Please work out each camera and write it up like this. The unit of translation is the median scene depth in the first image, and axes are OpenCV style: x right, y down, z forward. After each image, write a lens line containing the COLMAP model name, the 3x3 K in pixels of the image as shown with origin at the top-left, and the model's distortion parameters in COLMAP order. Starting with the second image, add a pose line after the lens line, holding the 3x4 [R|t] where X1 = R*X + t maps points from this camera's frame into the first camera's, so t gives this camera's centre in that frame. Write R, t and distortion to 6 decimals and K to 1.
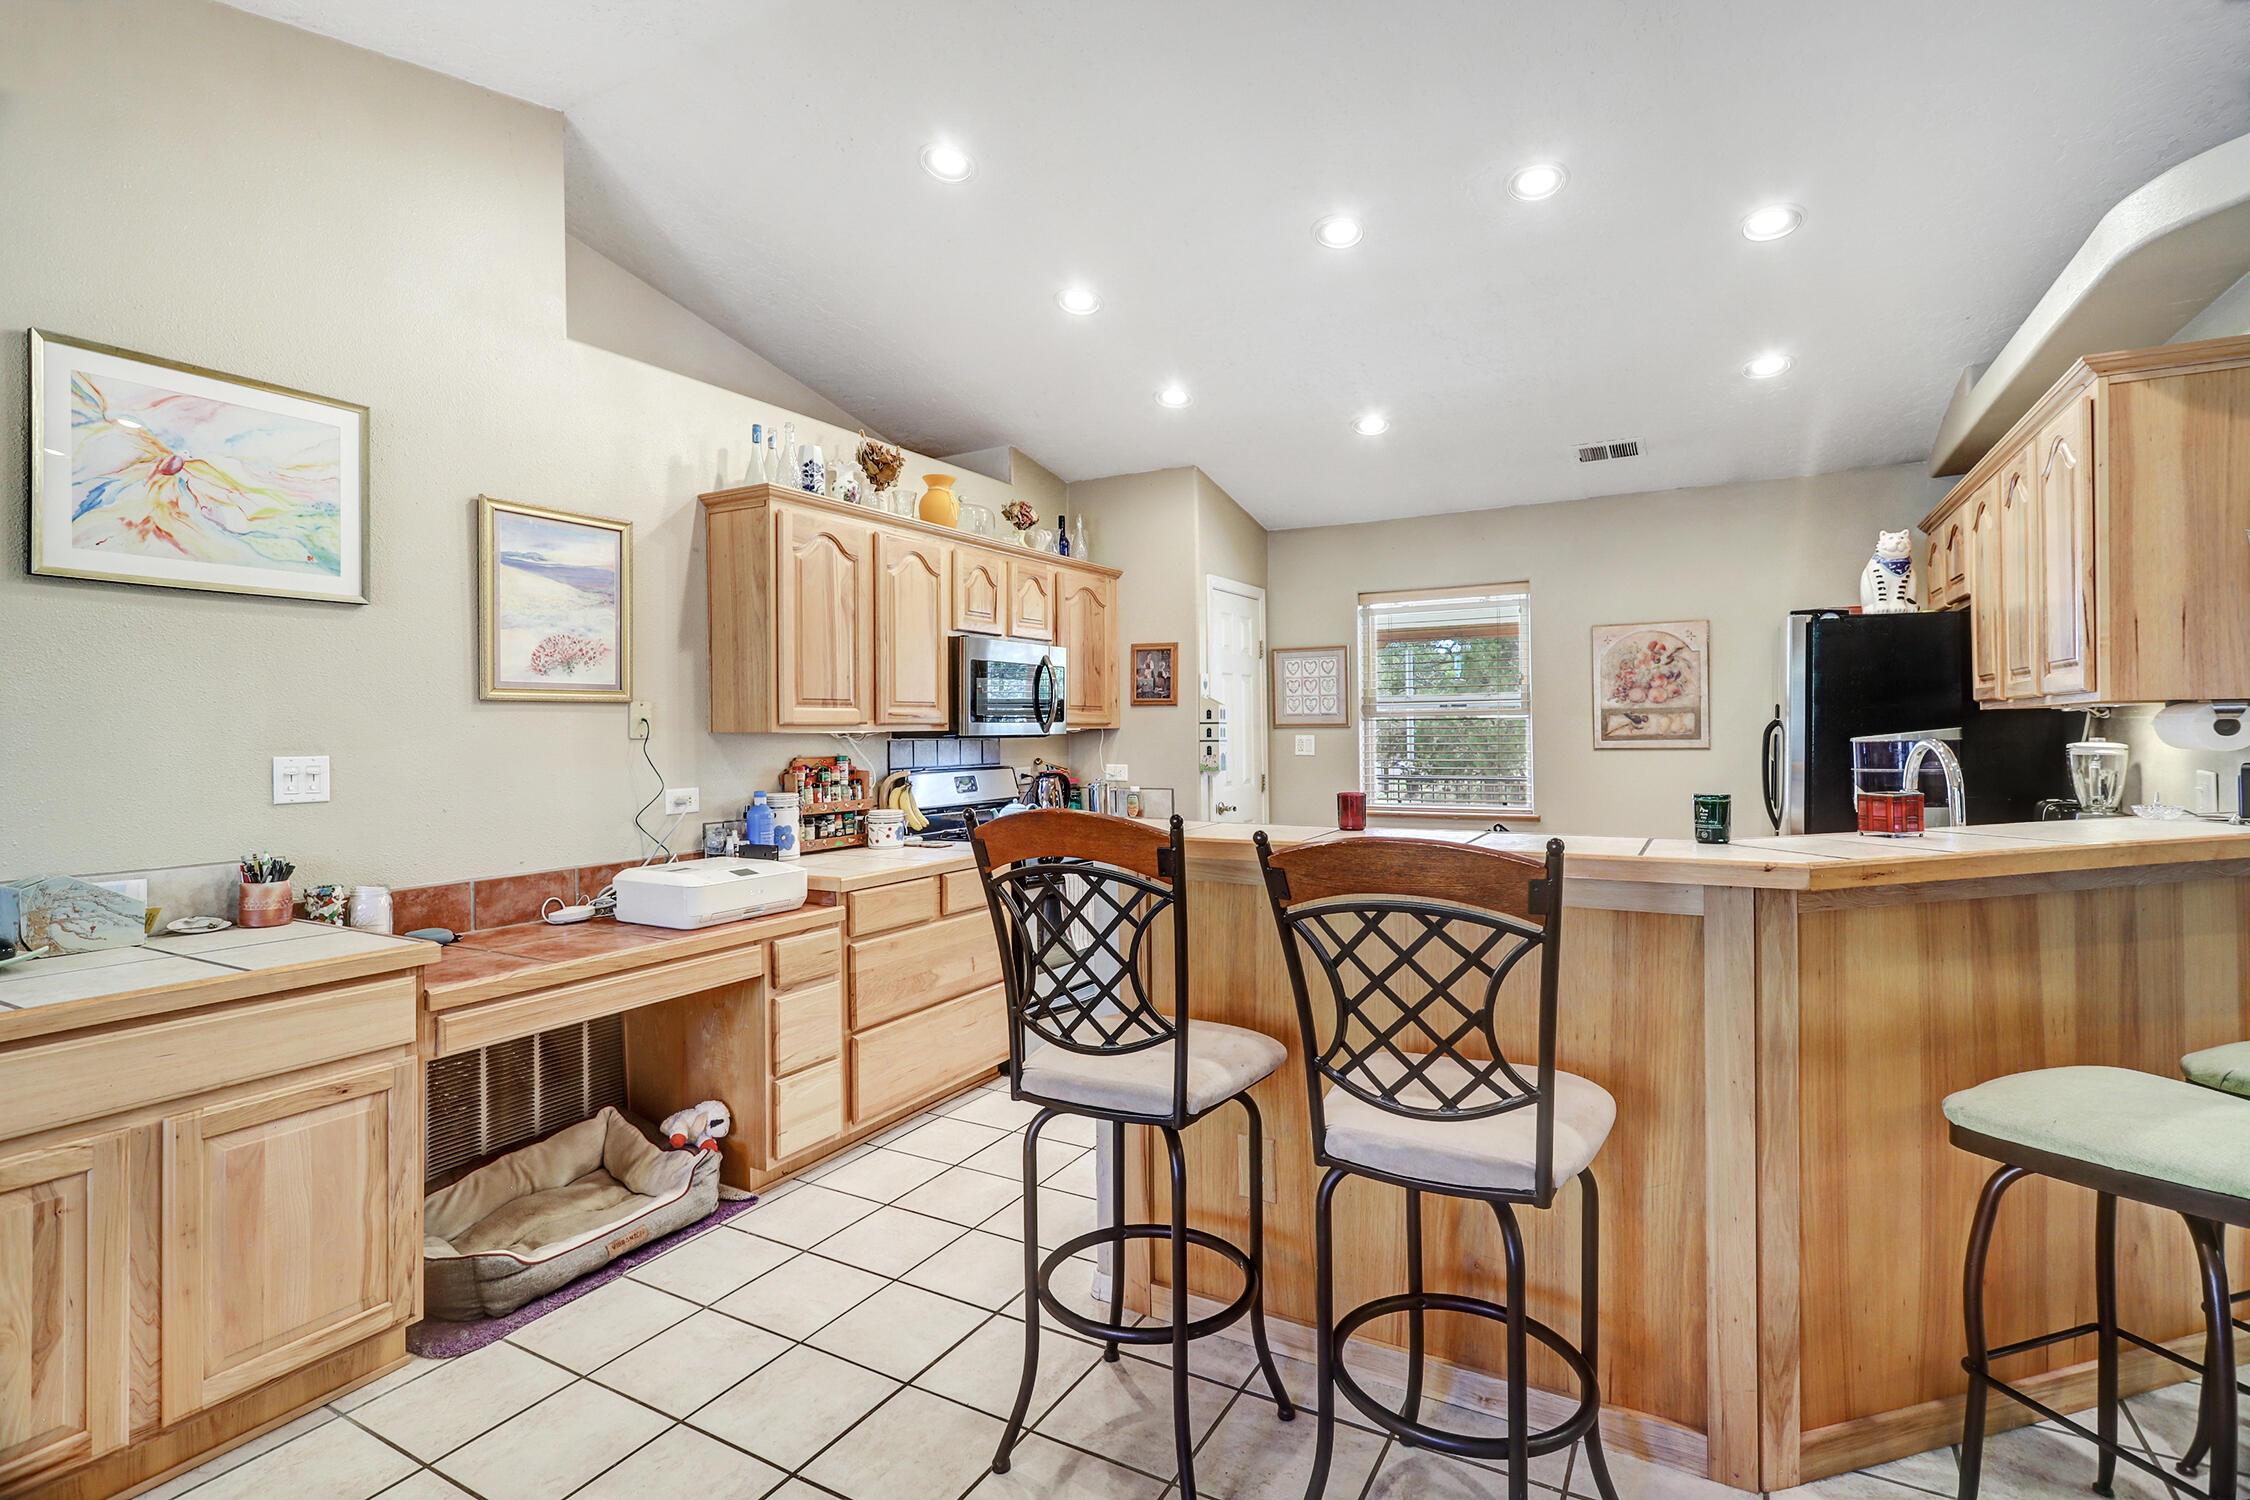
lens RADIAL K [[1067.0, 0, 1120.3], [0, 1067.0, 730.6], [0, 0, 1]] dist [-0.006570, -0.000716]
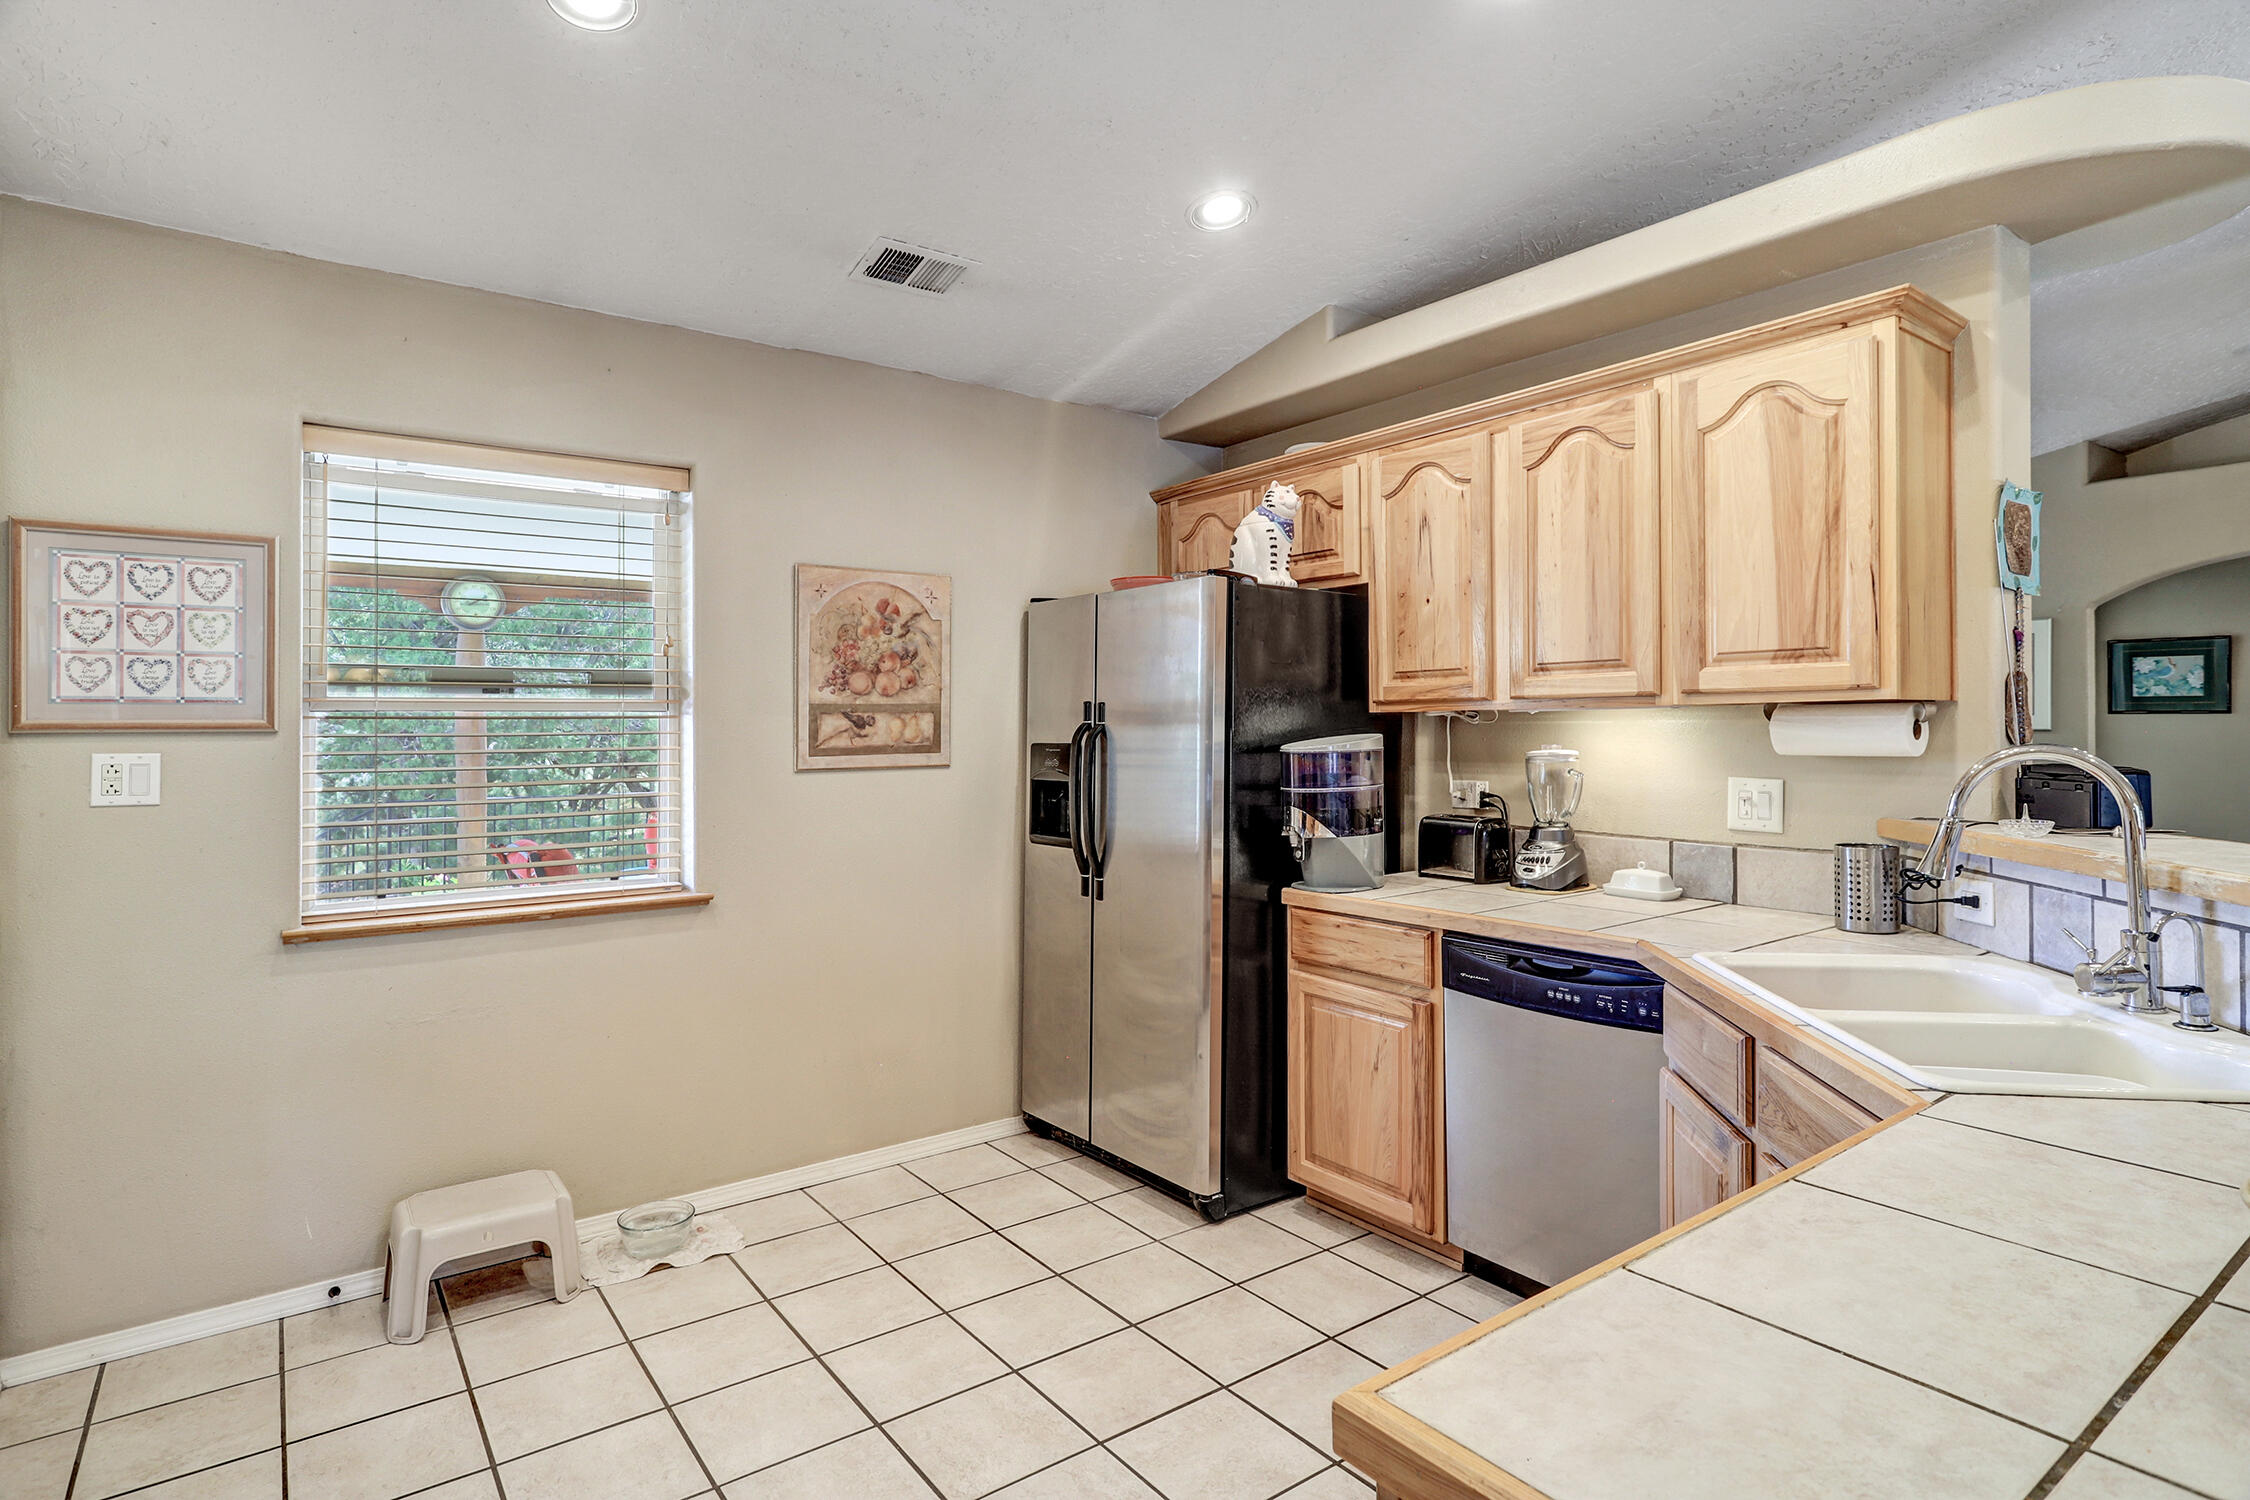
lens RADIAL K [[1180.7, 0, 1162.4], [0, 1180.7, 708.3], [0, 0, 1]] dist [-0.004799, -0.000340]
pose [[0.401481, 0.023056, 0.915577, -0.078181], [0.003926, 0.999631, -0.026894, 0.000916], [-0.915859, 0.014392, 0.401243, 0.564422]]
